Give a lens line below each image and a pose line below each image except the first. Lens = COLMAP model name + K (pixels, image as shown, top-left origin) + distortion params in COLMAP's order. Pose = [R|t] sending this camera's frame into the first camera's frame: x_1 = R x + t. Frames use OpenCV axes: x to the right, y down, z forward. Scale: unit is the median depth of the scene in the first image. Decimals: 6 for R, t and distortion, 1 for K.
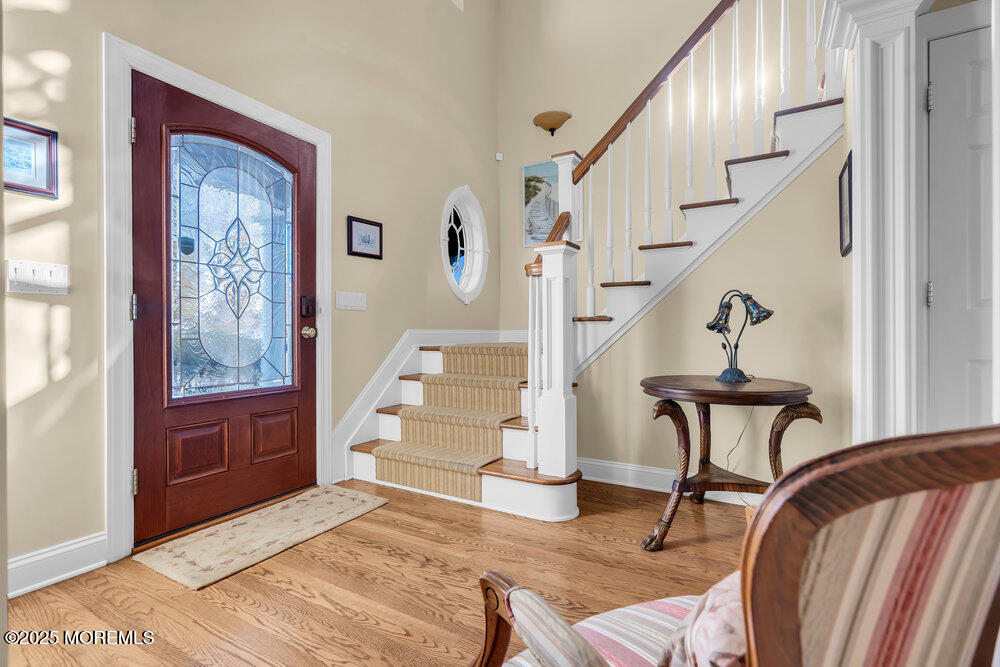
lens RADIAL K [[457.8, 0, 500.3], [0, 457.8, 332.7], [0, 0, 1]] dist [-0.006101, 0.003054]
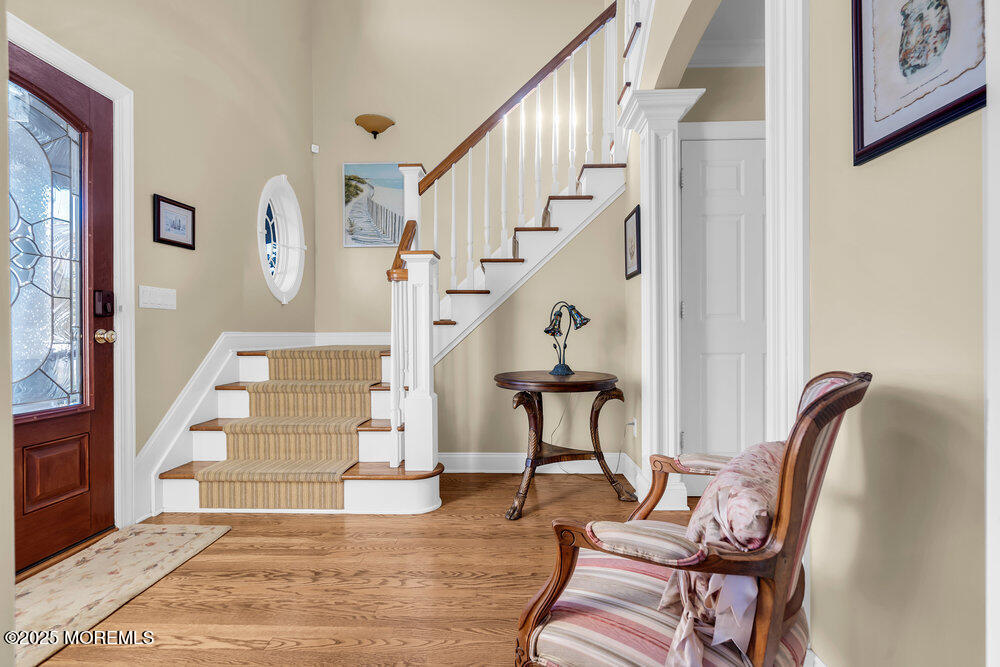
lens RADIAL K [[457.8, 0, 502.6], [0, 457.8, 333.8], [0, 0, 1]] dist [-0.006101, 0.003054]
pose [[0.877921, -0.000911, 0.478805, -0.206810], [0.001009, 0.999999, 0.000054, -0.004675], [-0.478805, 0.000436, 0.877921, -0.022999]]
